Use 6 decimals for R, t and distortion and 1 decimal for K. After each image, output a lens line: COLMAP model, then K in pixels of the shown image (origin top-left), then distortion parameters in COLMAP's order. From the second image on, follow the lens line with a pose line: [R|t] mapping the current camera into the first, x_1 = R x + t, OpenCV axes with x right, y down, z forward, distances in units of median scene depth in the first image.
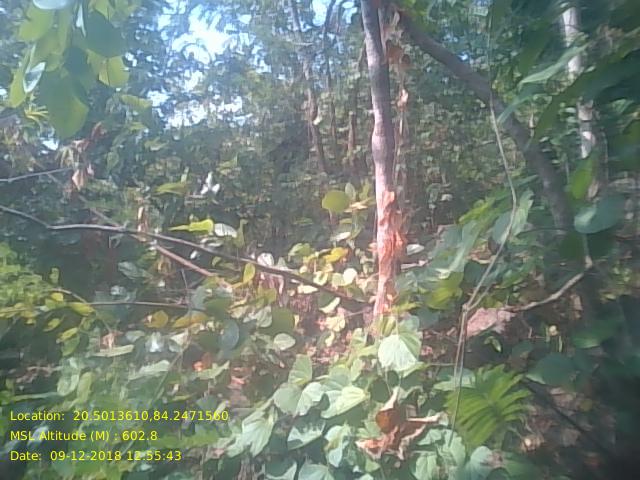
lens RADIAL K [[514.1, 0, 311.2], [0, 514.1, 241.1], [0, 0, 1]] dist [0.041773, -0.151584]
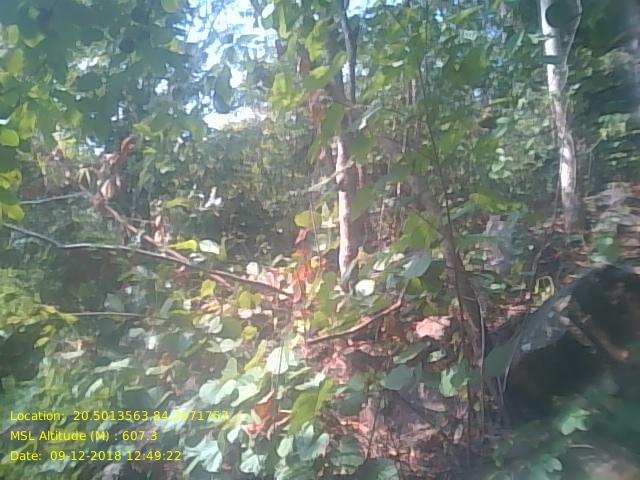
lens RADIAL K [[514.1, 0, 311.2], [0, 514.1, 241.1], [0, 0, 1]] dist [0.041773, -0.151584]
pose [[0.994757, 0.015361, -0.101102, 0.195980], [-0.012643, 0.999543, 0.027473, -0.070944], [0.101478, -0.026051, 0.994497, -0.168634]]
